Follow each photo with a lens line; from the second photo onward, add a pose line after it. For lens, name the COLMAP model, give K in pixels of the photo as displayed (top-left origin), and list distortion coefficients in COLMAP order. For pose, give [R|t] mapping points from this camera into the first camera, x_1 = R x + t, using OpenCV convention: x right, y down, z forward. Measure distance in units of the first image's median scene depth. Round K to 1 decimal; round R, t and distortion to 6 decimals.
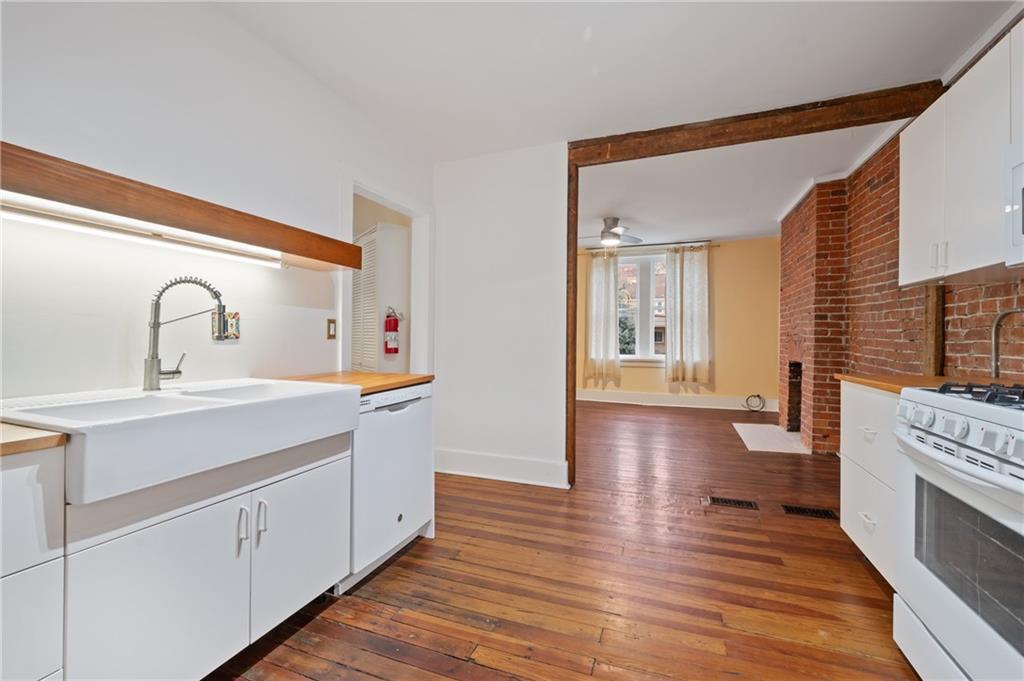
lens RADIAL K [[432.8, 0, 512.0], [0, 432.8, 340.5], [0, 0, 1]] dist [-0.001415, -0.000249]
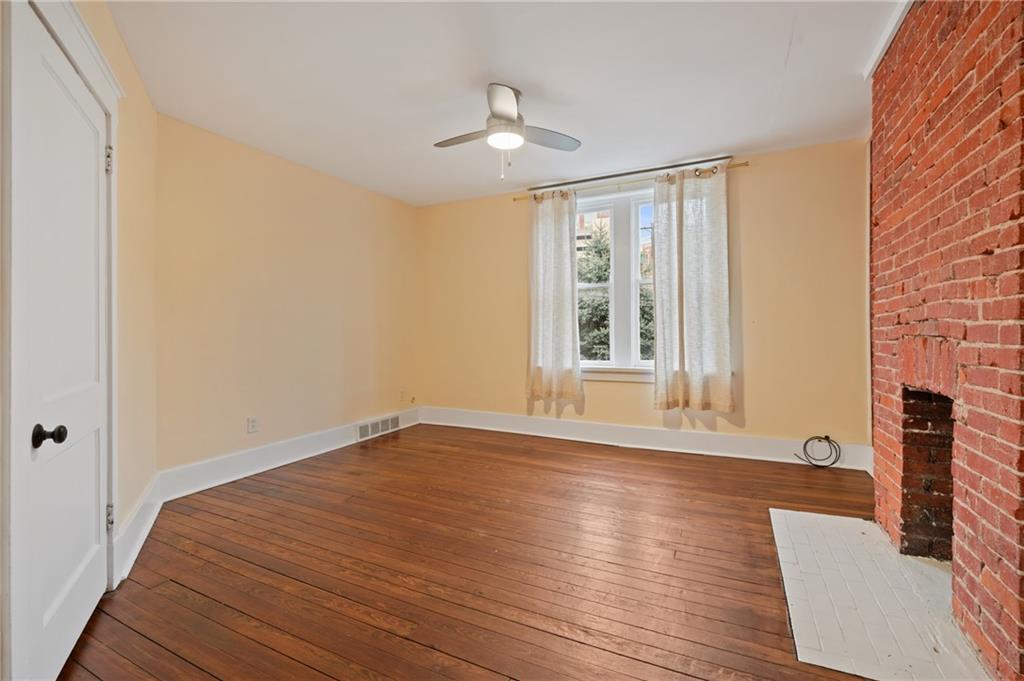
lens RADIAL K [[439.4, 0, 518.0], [0, 439.4, 335.1], [0, 0, 1]] dist [0.001298, 0.000455]
pose [[0.995246, -0.010882, -0.096788, 0.234574], [0.010494, 0.999935, -0.004518, -0.001416], [0.096831, 0.003481, 0.995295, 0.406116]]
